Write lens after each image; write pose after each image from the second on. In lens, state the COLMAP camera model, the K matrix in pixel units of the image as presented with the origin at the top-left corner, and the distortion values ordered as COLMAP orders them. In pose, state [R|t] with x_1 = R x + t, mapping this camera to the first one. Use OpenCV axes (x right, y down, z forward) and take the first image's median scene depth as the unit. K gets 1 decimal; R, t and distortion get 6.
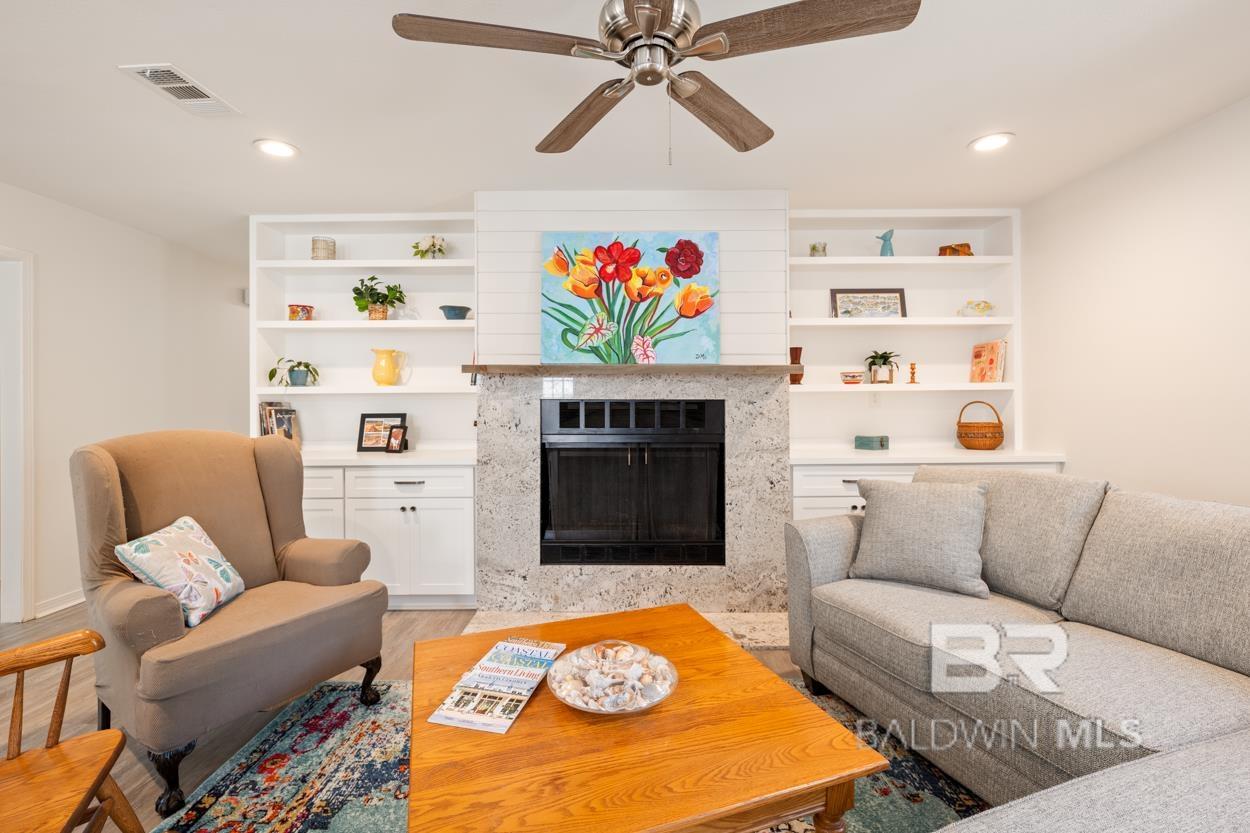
lens RADIAL K [[540.1, 0, 561.9], [0, 540.1, 405.3], [0, 0, 1]] dist [-0.004043, 0.000593]
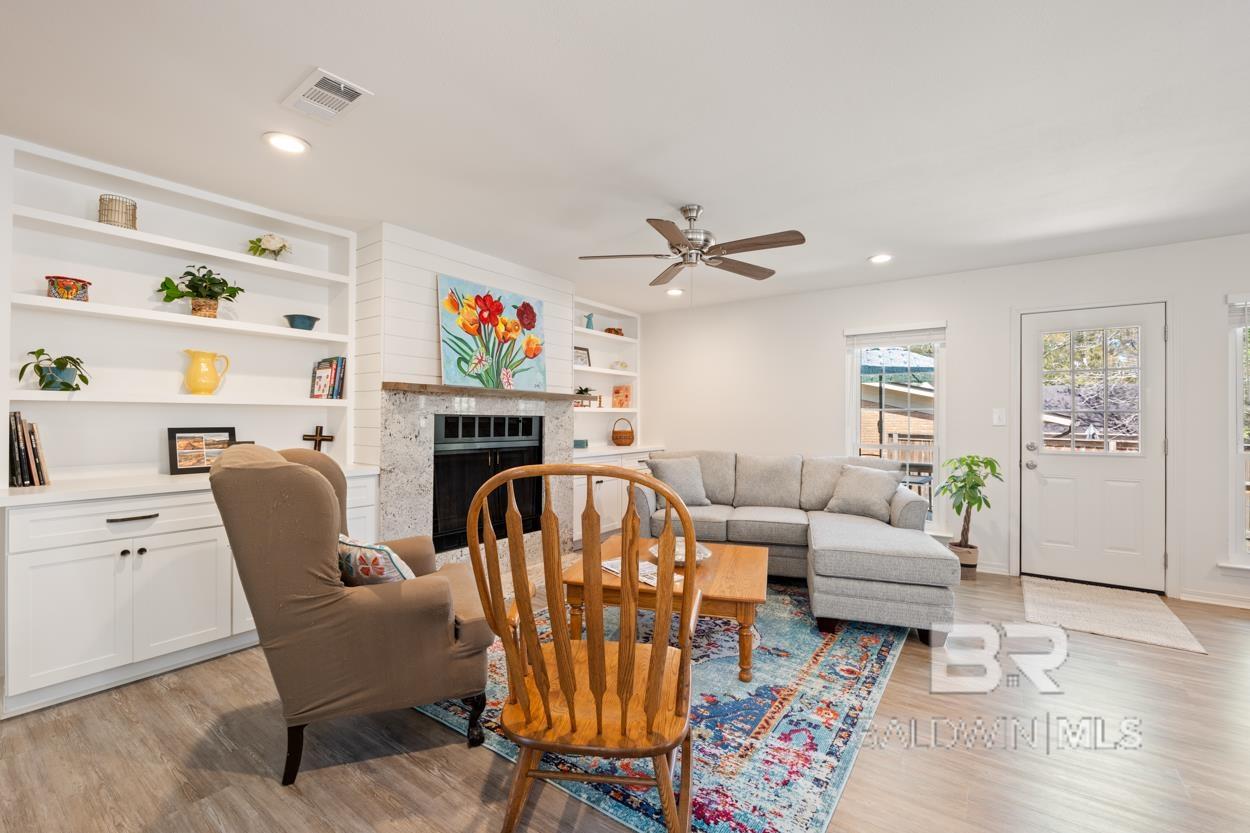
lens RADIAL K [[540.1, 0, 600.6], [0, 540.1, 412.5], [0, 0, 1]] dist [-0.004043, 0.000593]
pose [[0.596266, 0.016783, 0.802611, -0.769087], [-0.004211, 0.999833, -0.017778, 0.004883], [-0.802776, 0.007221, 0.596237, 0.005606]]
